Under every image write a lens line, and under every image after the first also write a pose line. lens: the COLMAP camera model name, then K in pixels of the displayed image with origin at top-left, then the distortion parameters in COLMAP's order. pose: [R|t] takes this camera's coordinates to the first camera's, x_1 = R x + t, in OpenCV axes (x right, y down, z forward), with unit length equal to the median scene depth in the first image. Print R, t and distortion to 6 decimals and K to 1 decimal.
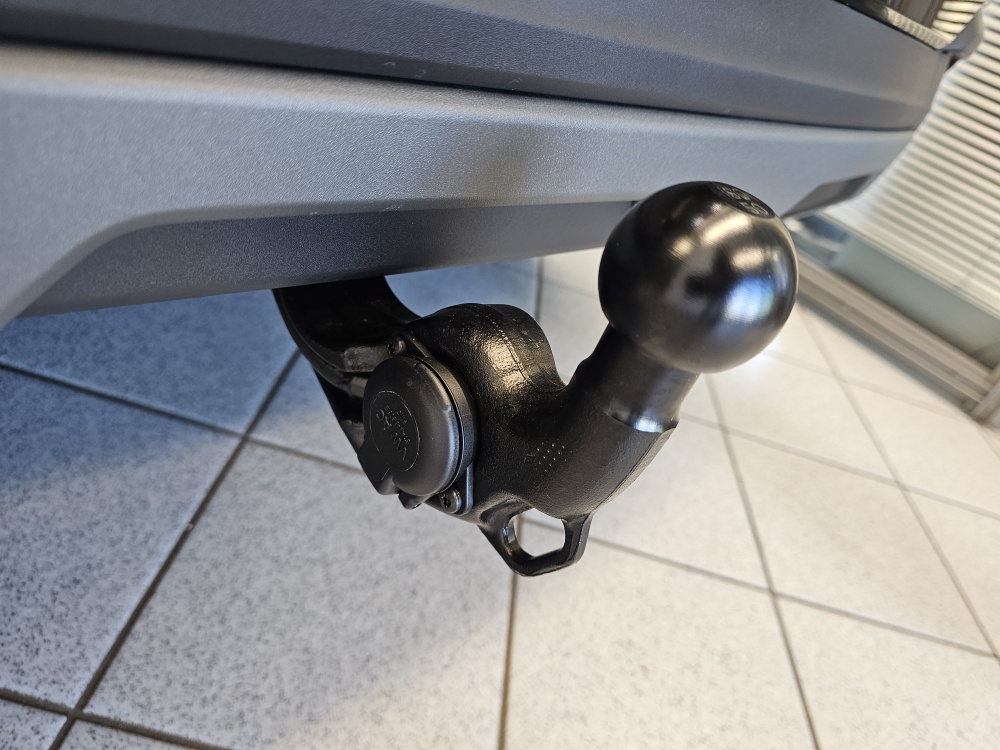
lens RADIAL K [[686.8, 0, 503.3], [0, 686.8, 375.2], [0, 0, 1]] dist [0.057649, -0.078641]
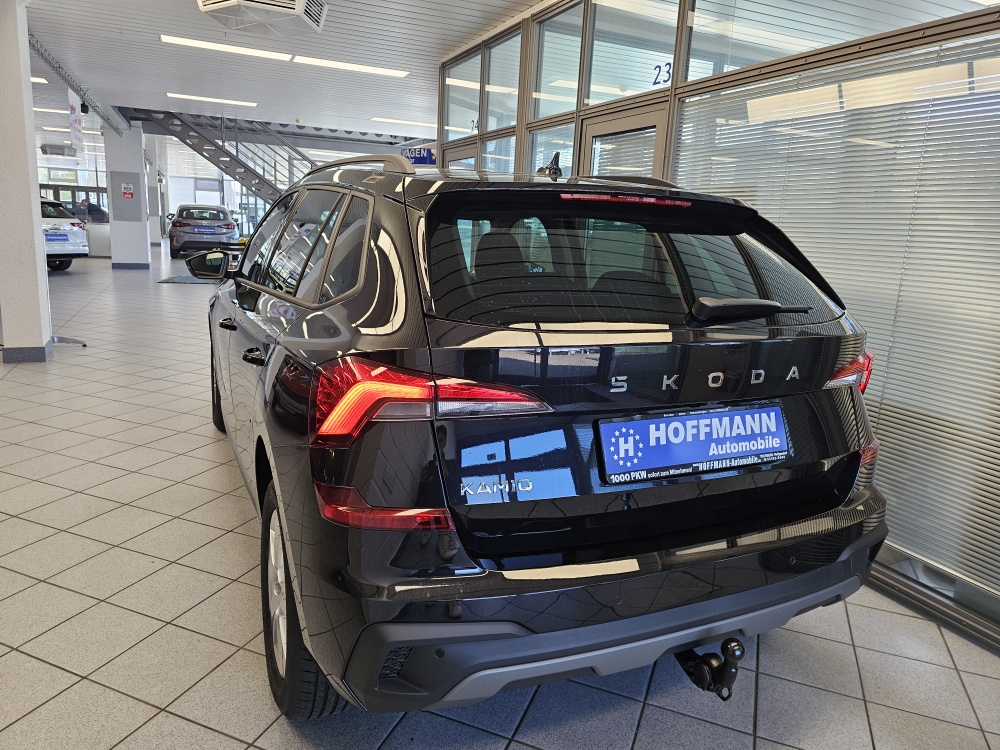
lens RADIAL K [[683.1, 0, 504.3], [0, 683.1, 359.7], [0, 0, 1]] dist [0.065054, -0.074797]
pose [[0.925270, -0.202246, -0.320891, 0.824284], [0.035218, 0.888143, -0.458215, 0.353407], [0.377670, 0.412672, 0.828895, -6.213970]]
